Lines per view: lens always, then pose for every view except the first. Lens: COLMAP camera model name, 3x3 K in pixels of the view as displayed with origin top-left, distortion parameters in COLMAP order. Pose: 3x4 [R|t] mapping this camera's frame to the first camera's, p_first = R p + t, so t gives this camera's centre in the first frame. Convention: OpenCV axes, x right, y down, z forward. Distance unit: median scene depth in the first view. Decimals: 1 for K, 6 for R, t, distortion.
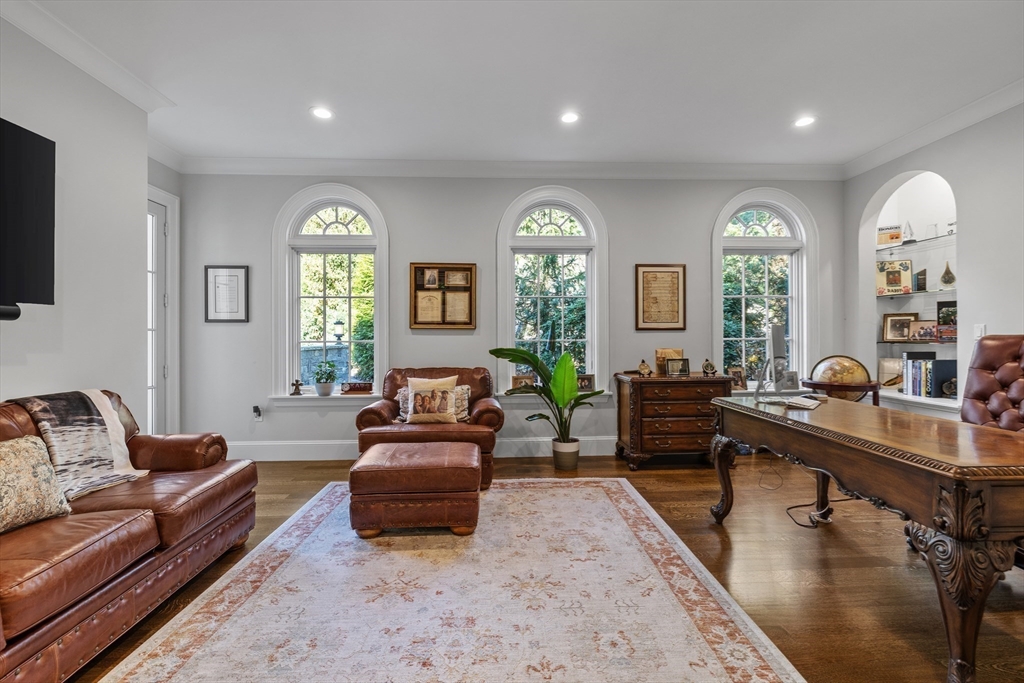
lens RADIAL K [[435.4, 0, 514.8], [0, 435.4, 324.7], [0, 0, 1]] dist [-0.001547, 0.000468]
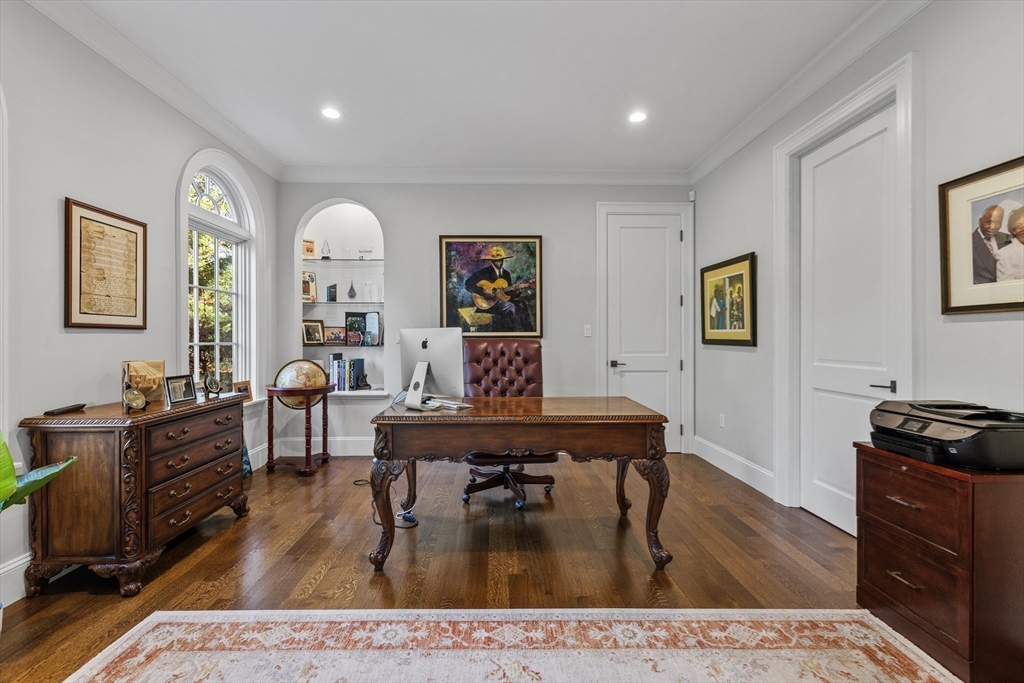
lens RADIAL K [[435.4, 0, 514.8], [0, 435.4, 324.7], [0, 0, 1]] dist [-0.001547, 0.000468]
pose [[0.026856, 0.038007, 0.998917, -0.235660], [-0.024725, 0.998996, -0.037345, 0.017287], [-0.999333, -0.023696, 0.027769, 0.501707]]
